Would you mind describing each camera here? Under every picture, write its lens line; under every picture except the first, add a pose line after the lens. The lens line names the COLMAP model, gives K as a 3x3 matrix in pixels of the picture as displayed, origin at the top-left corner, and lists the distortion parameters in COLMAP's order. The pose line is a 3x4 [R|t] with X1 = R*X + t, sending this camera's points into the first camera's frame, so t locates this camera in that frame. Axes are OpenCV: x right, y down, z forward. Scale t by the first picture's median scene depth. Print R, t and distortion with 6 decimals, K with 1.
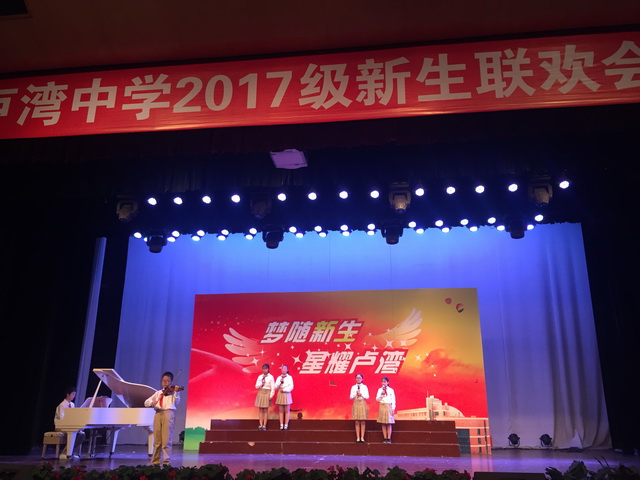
lens RADIAL K [[542.6, 0, 318.1], [0, 542.6, 241.1], [0, 0, 1]] dist [0.042016, -0.020845]
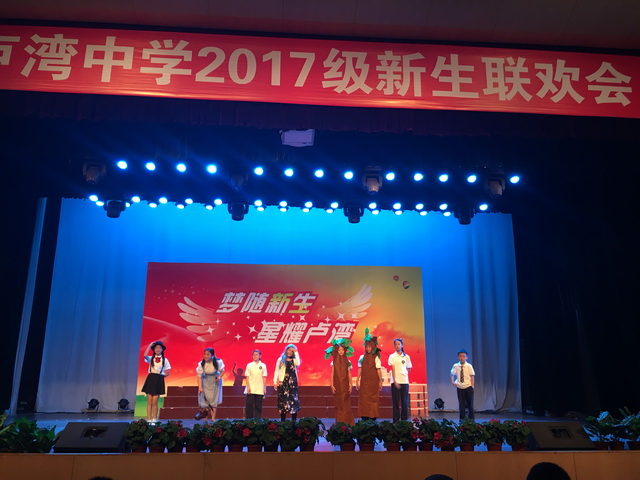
lens RADIAL K [[537.0, 0, 321.8], [0, 537.0, 240.5], [0, 0, 1]] dist [0.037023, -0.017604]
pose [[0.980278, 0.051287, 0.190853, -0.142328], [-0.059397, 0.997548, 0.037017, 0.005063], [-0.188486, -0.047623, 0.980920, -0.024565]]
